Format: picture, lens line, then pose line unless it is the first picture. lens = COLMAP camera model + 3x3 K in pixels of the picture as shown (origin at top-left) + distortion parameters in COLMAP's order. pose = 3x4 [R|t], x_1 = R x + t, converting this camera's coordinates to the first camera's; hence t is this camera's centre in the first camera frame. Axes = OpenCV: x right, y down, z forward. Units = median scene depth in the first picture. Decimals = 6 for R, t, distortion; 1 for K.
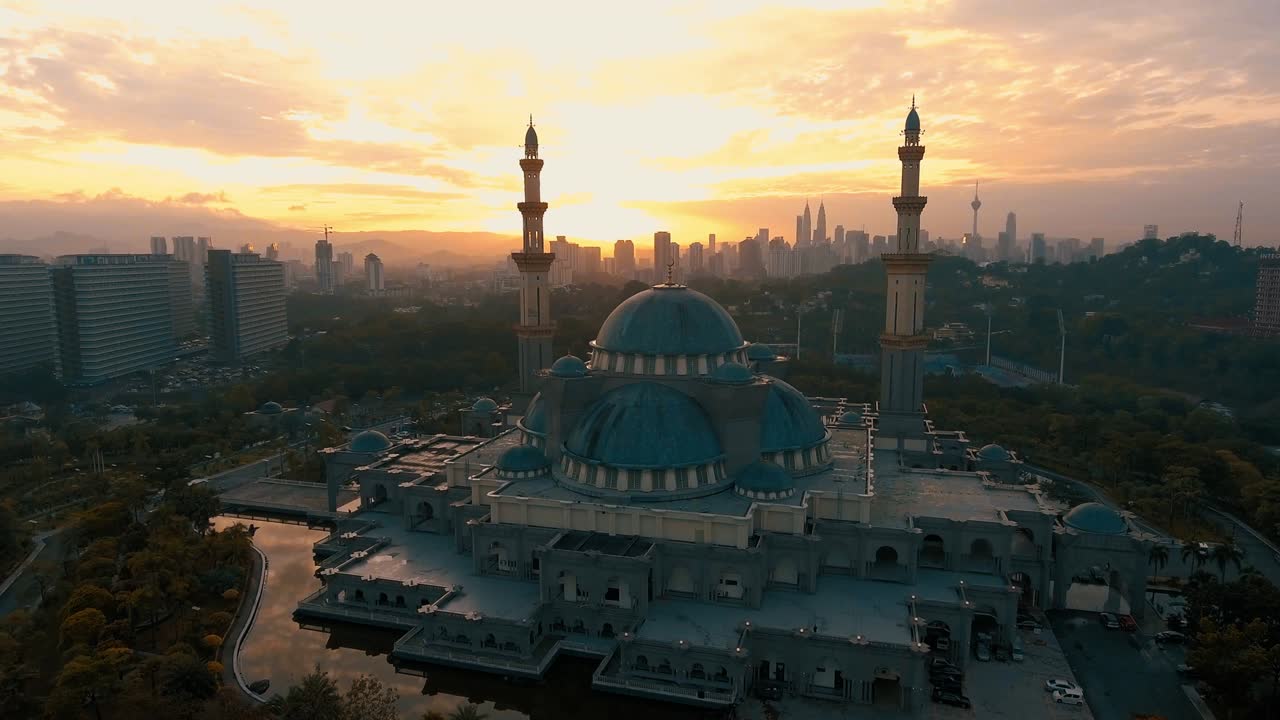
lens RADIAL K [[797.9, 0, 653.9], [0, 797.9, 358.8], [0, 0, 1]] dist [-0.021609, -0.000626]
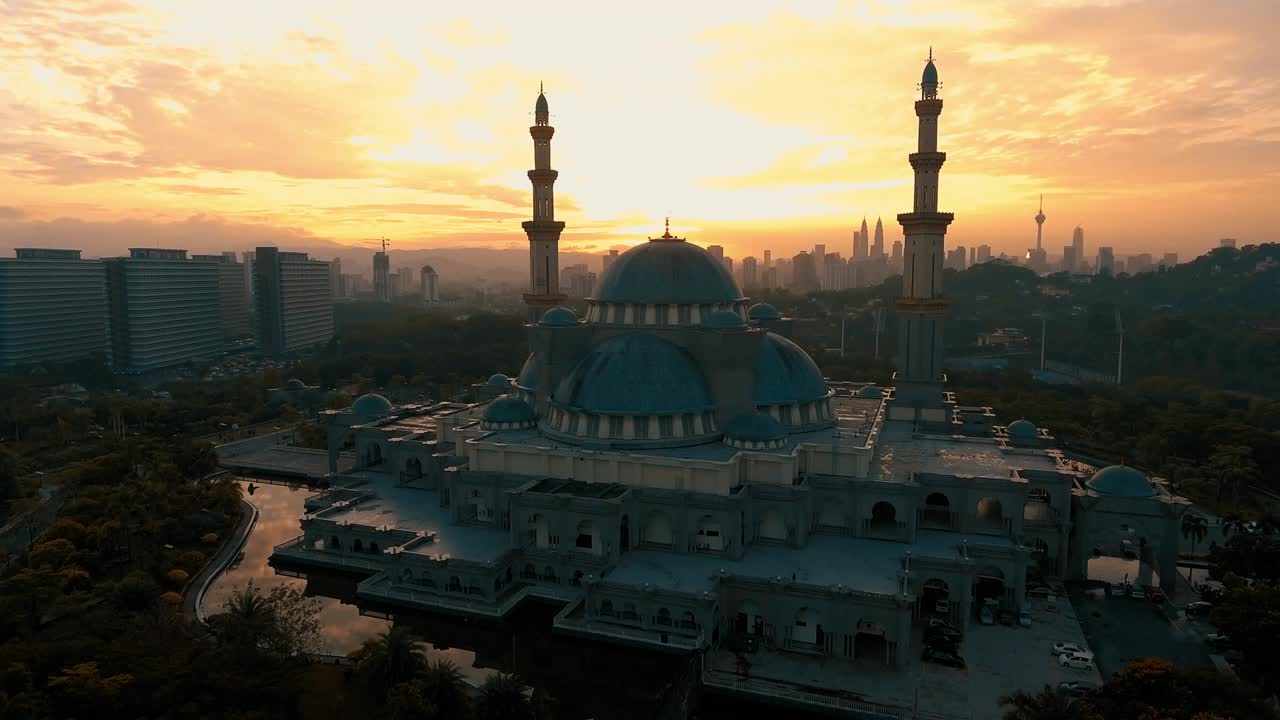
lens RADIAL K [[797.9, 0, 653.9], [0, 797.9, 358.8], [0, 0, 1]] dist [-0.021609, -0.000626]
pose [[0.997364, 0.007364, -0.072188, 0.081636], [-0.009191, 0.999645, -0.025001, 0.085124], [0.071979, 0.025599, 0.997078, 0.043027]]
